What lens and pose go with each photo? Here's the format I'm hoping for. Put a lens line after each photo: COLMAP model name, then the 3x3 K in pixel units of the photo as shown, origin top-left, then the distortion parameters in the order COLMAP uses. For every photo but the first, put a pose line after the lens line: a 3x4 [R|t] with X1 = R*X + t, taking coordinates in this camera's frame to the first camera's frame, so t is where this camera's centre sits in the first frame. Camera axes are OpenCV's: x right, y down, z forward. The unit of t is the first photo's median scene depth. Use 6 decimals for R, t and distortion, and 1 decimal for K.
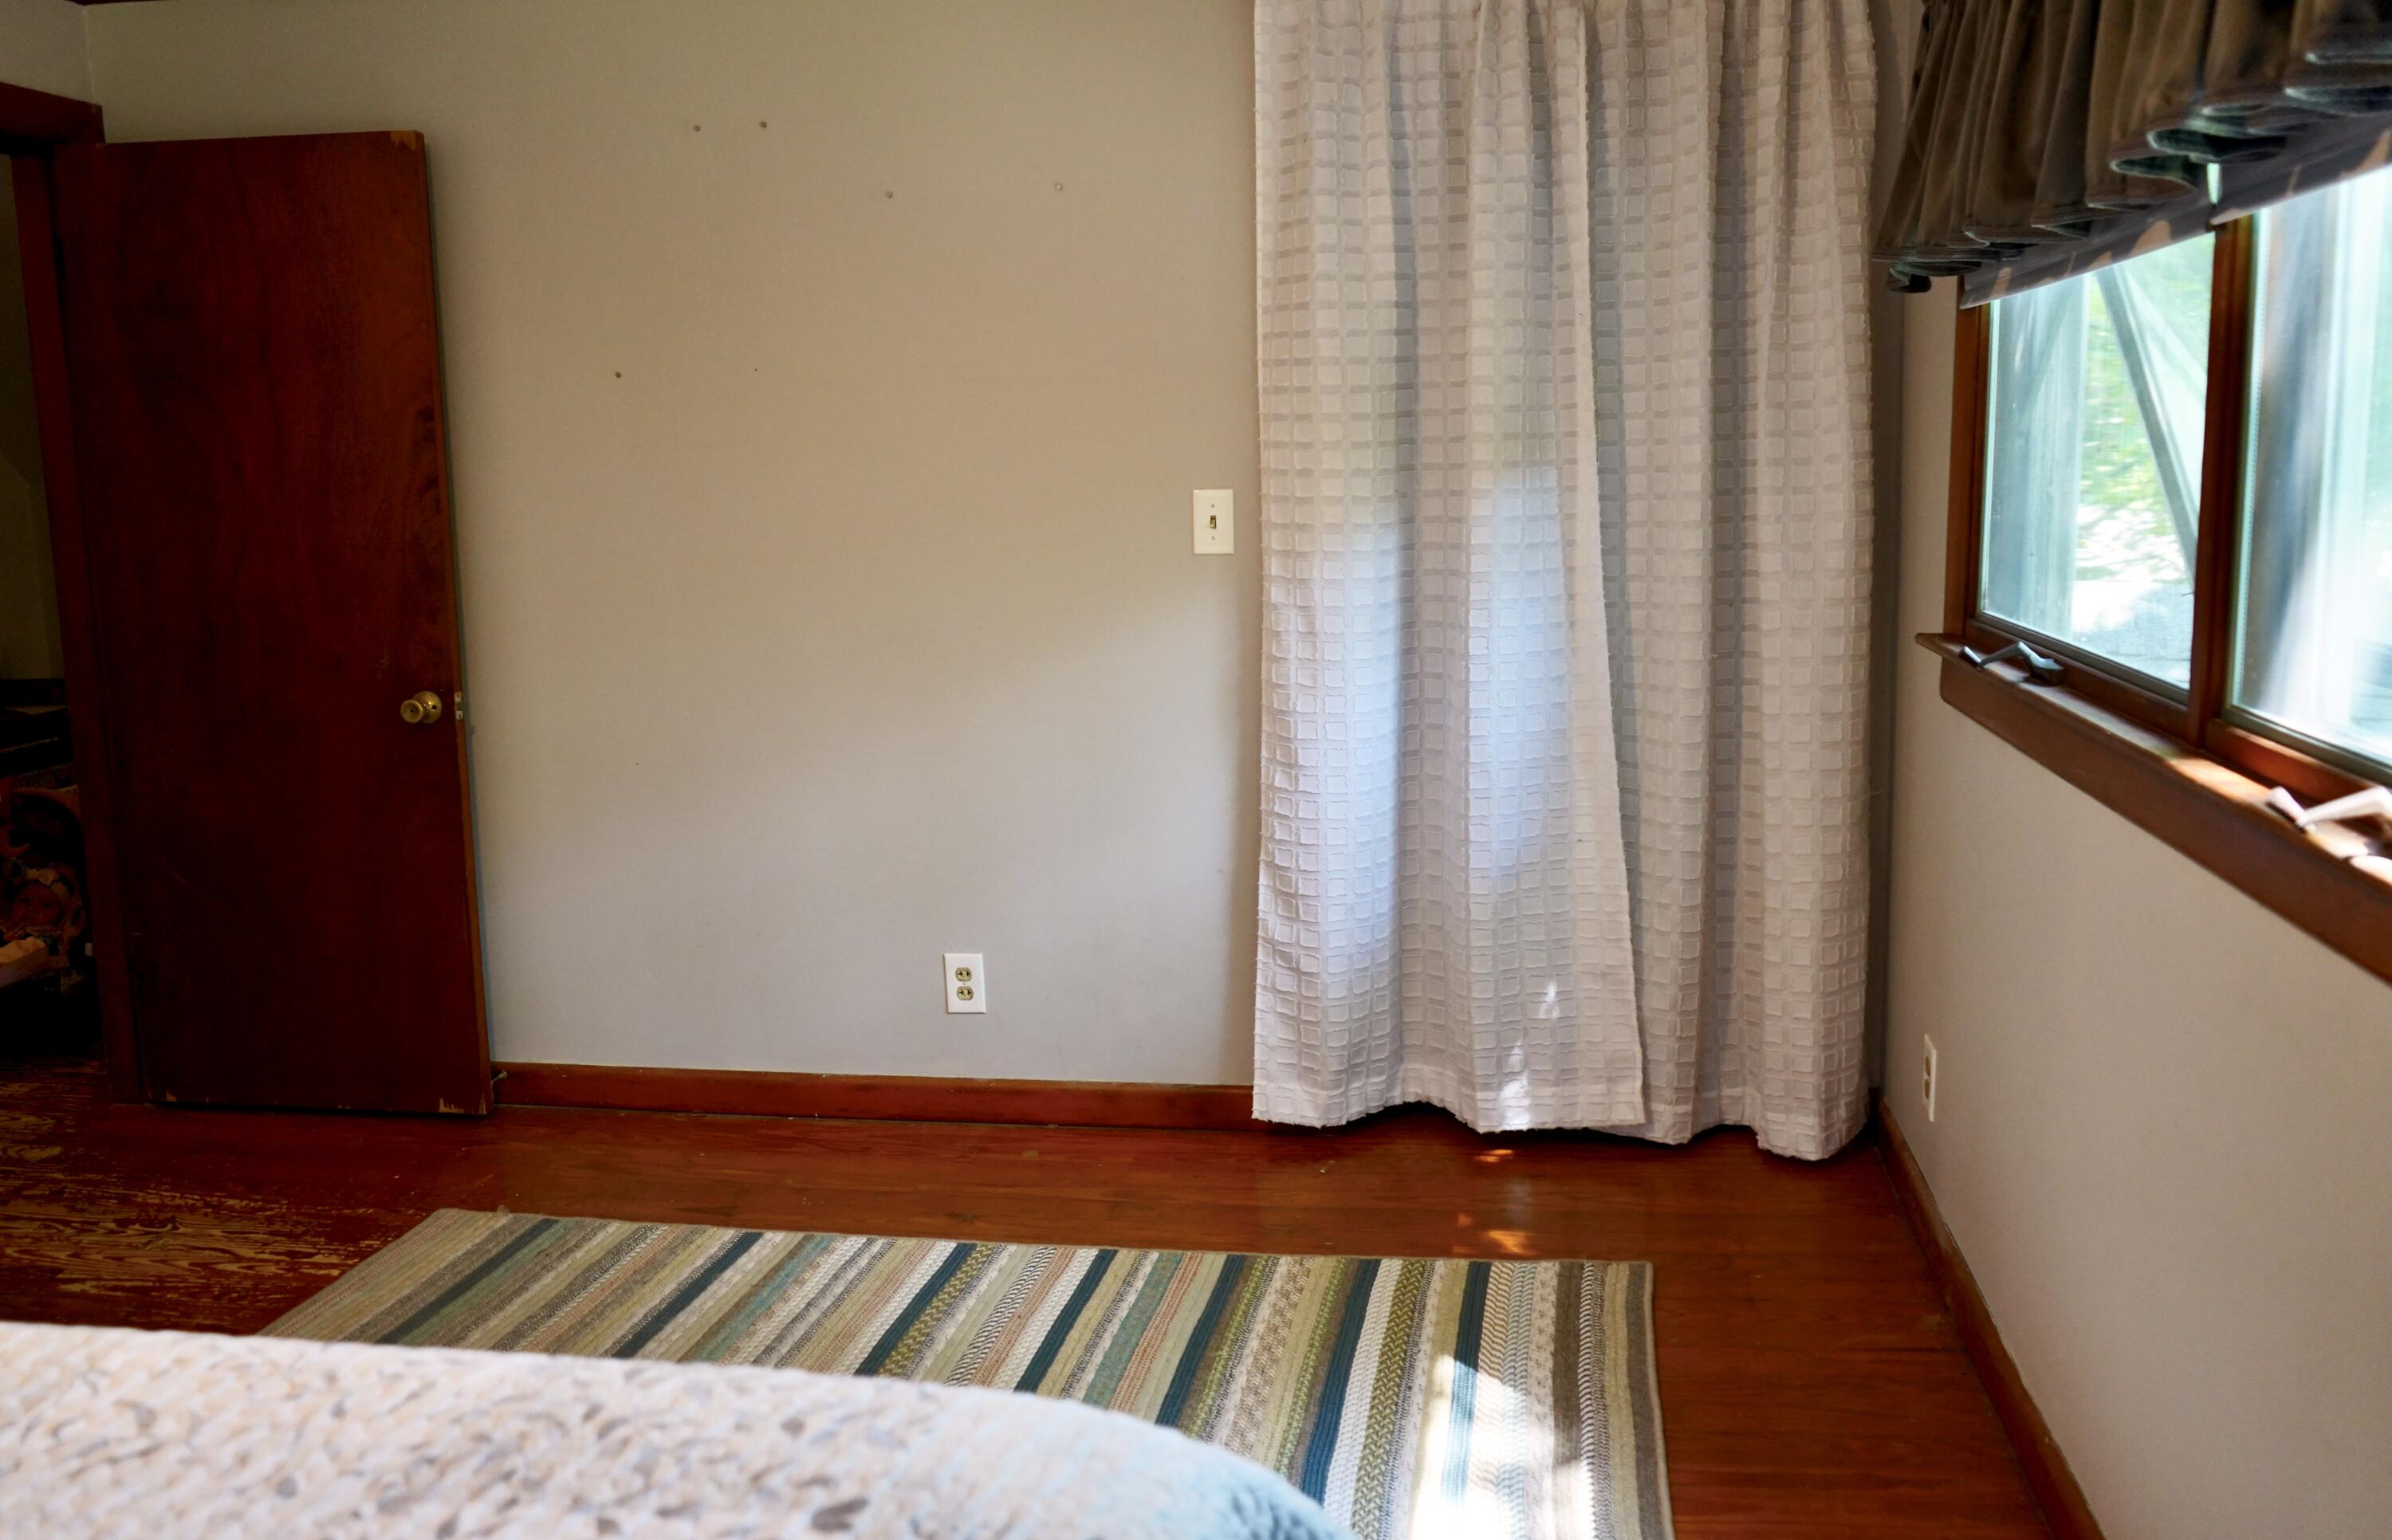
lens RADIAL K [[1923.3, 0, 1194.4], [0, 1923.3, 763.5], [0, 0, 1]] dist [-0.021023, 0.000597]
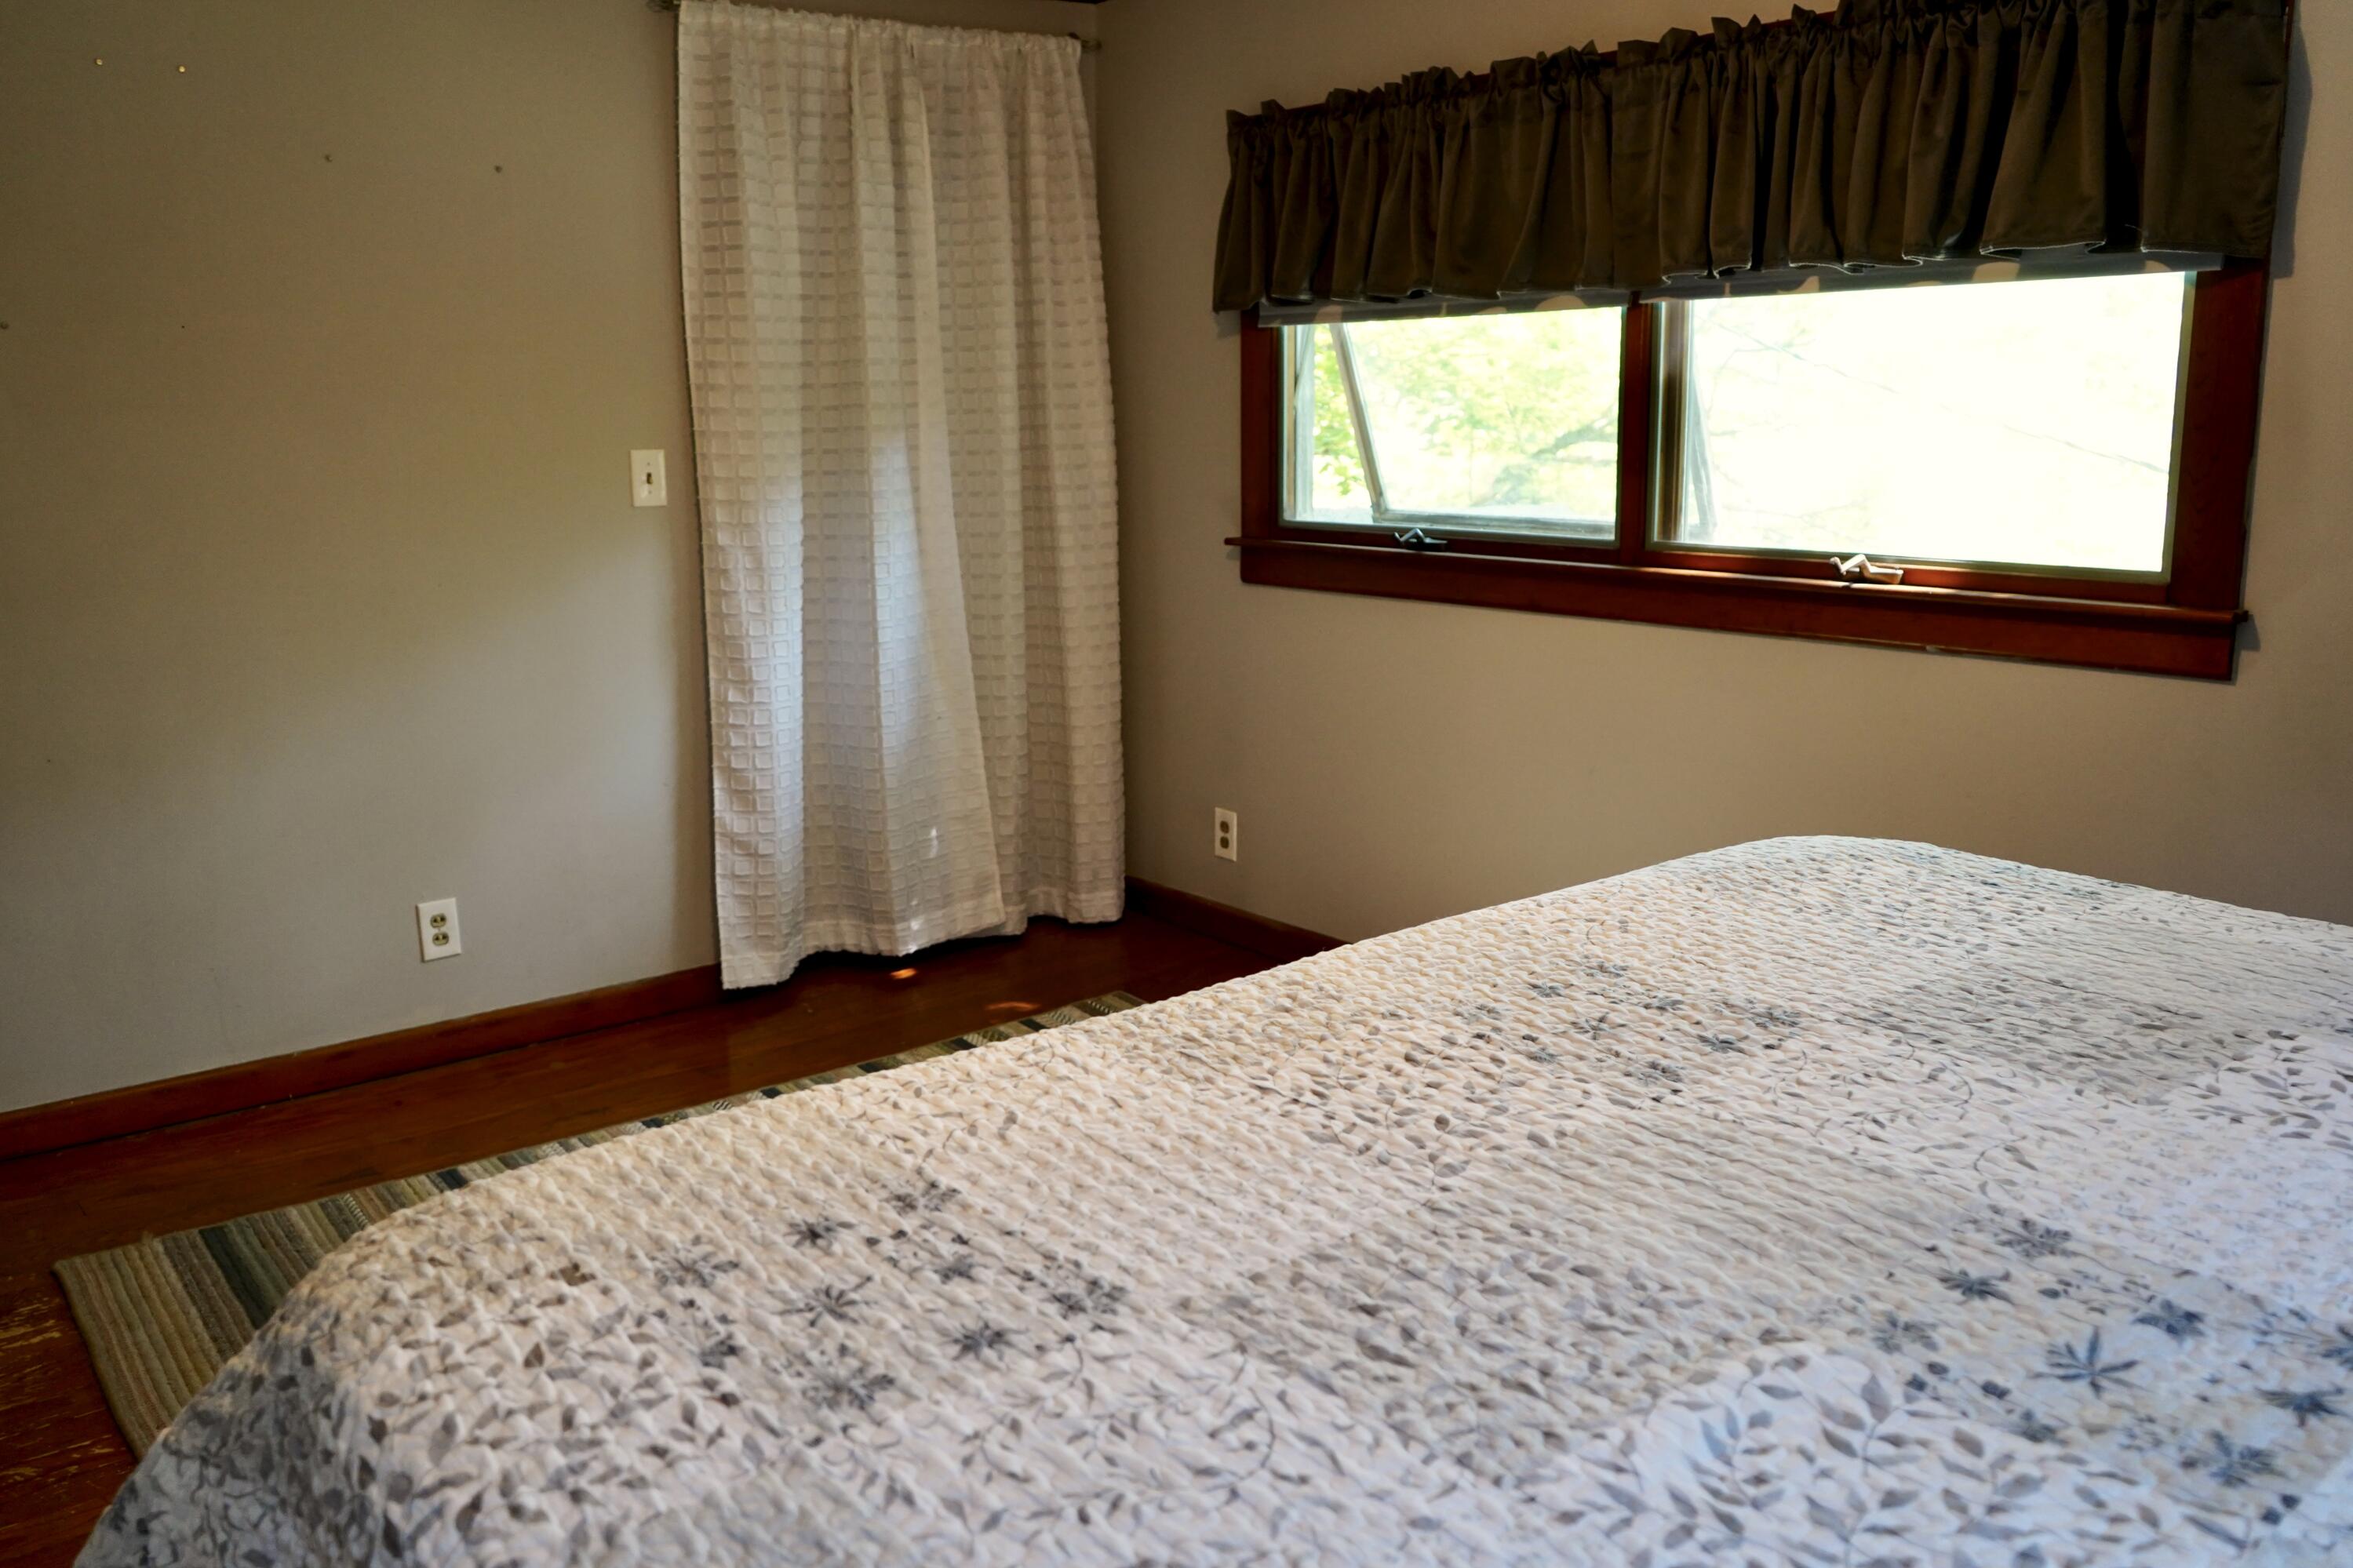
lens RADIAL K [[1909.1, 0, 1176.6], [0, 1909.1, 785.1], [0, 0, 1]] dist [-0.012190, 0.021544]
pose [[0.663235, -0.132596, 0.736571, -0.639498], [0.116180, 0.990491, 0.073694, 0.008098], [-0.739338, 0.036698, 0.672333, 0.011134]]
